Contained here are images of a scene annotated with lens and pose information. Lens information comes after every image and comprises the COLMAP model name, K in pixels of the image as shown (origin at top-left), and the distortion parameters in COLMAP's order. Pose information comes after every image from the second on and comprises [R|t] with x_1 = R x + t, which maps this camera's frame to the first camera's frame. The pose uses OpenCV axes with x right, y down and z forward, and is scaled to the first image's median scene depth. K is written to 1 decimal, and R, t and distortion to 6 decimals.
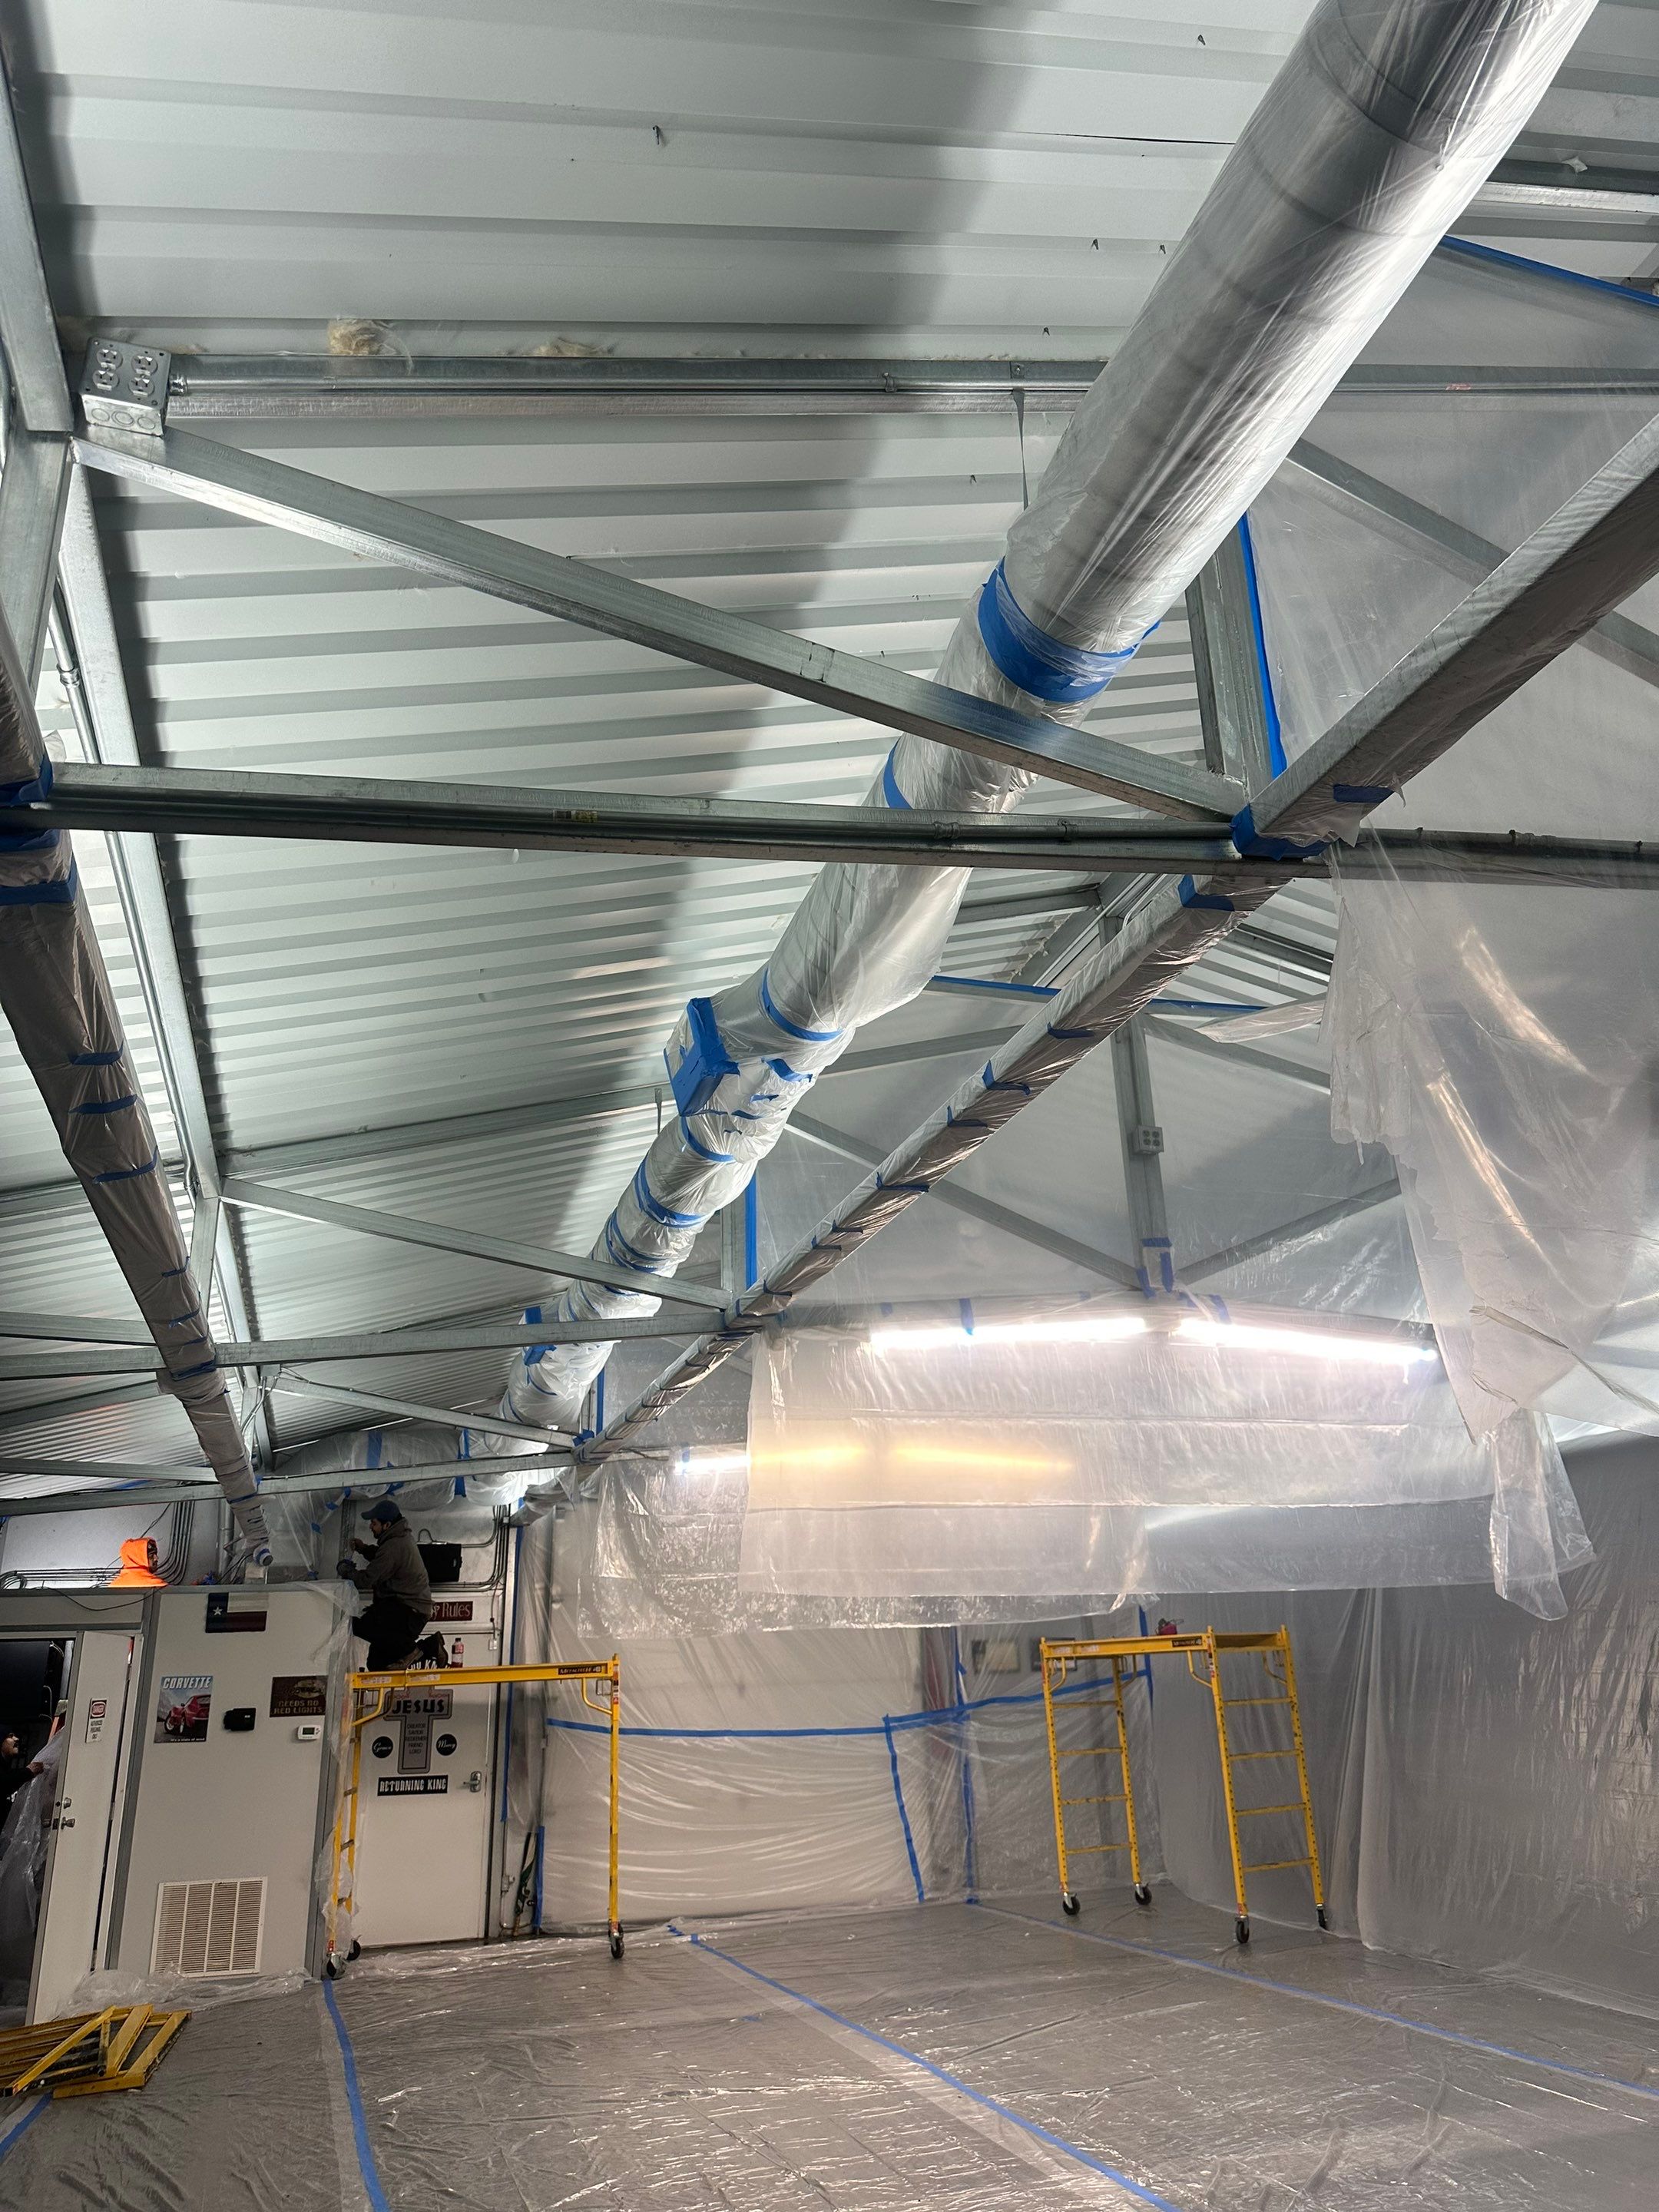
lens RADIAL K [[1537.4, 0, 830.6], [0, 1537.4, 1104.6], [0, 0, 1]] dist [0.050821, -0.062393]
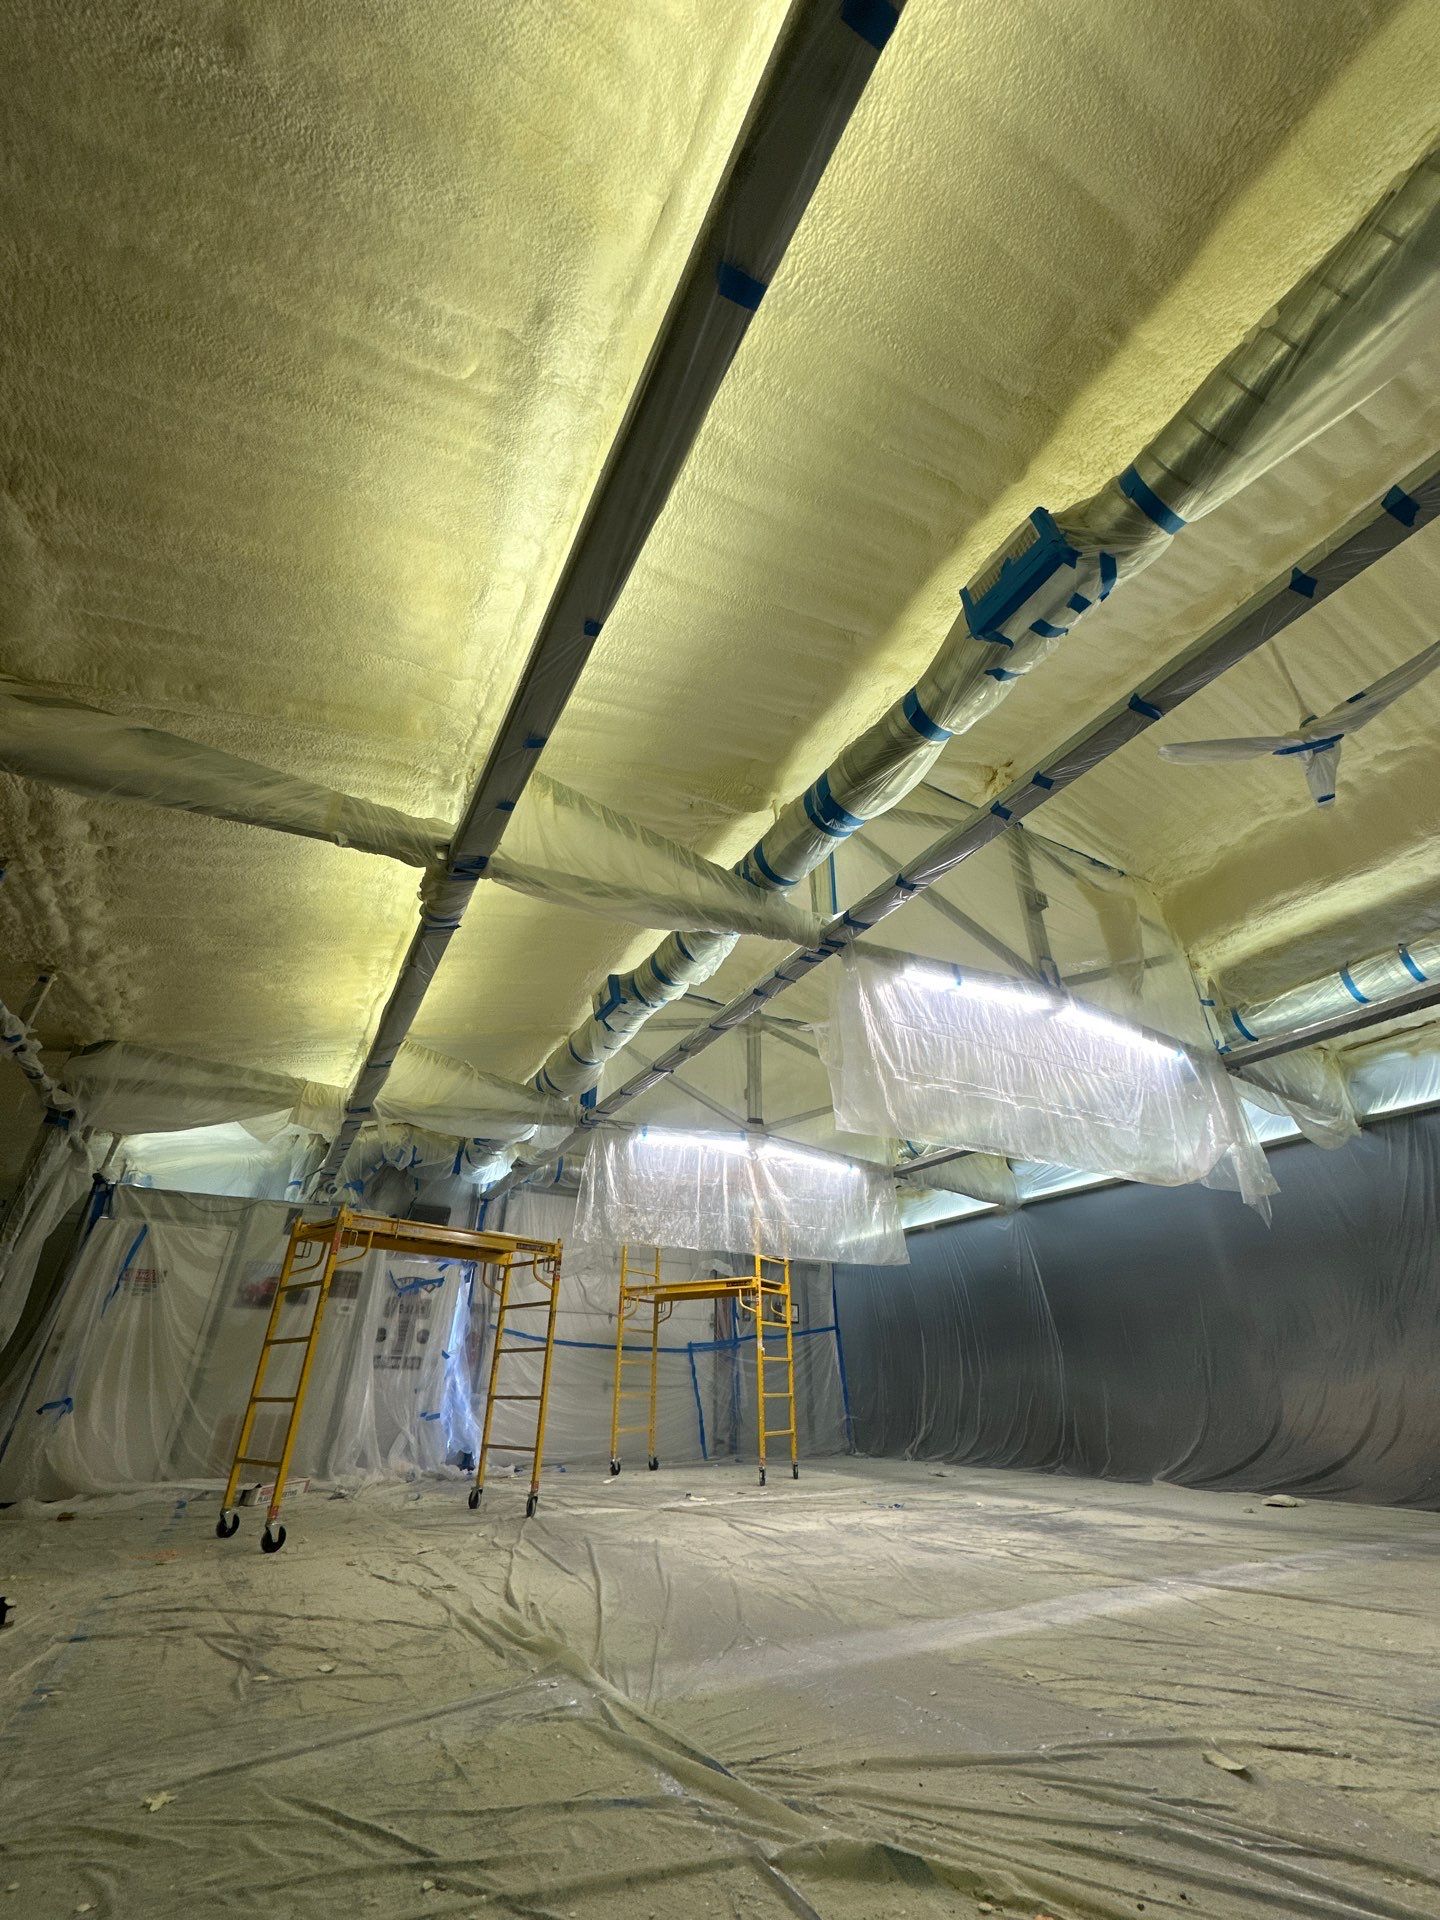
lens RADIAL K [[750.9, 0, 721.6], [0, 750.9, 969.5], [0, 0, 1]] dist [-0.001802, 0.000190]
pose [[0.975679, 0.141234, 0.167639, -0.174847], [-0.113130, 0.979483, -0.166777, 0.190902], [-0.187754, 0.143756, 0.971639, 0.223698]]
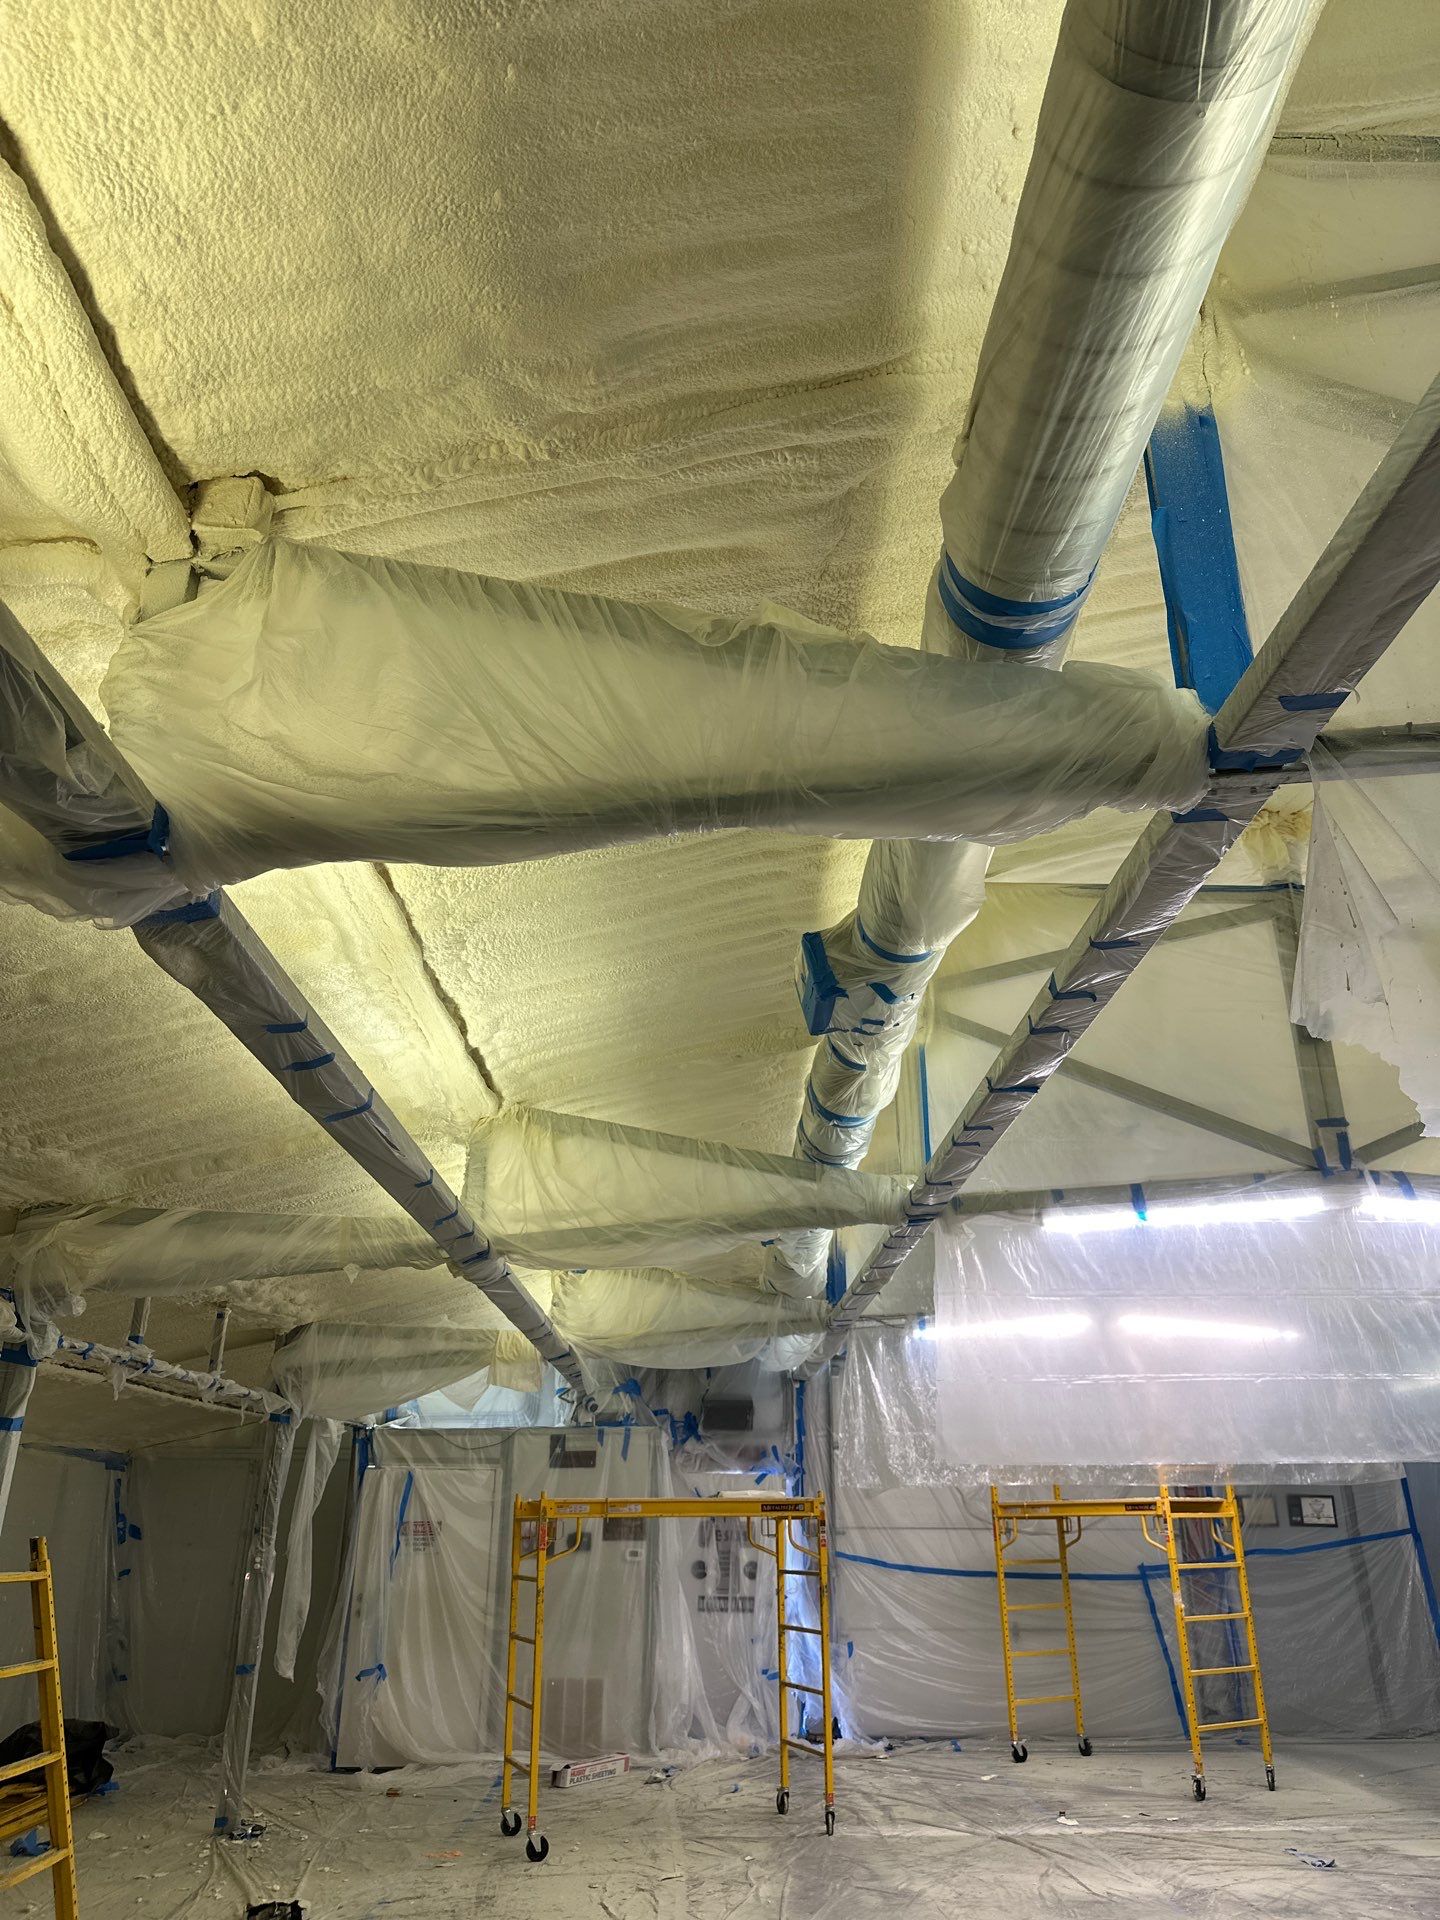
lens RADIAL K [[1334.5, 0, 738.9], [0, 1334.5, 967.7], [0, 0, 1]] dist [0.050821, -0.062393]
pose [[0.962591, -0.070991, -0.261495, 0.052618], [0.063329, 0.997283, -0.037625, -0.004102], [0.263456, 0.019657, 0.964471, 0.011720]]
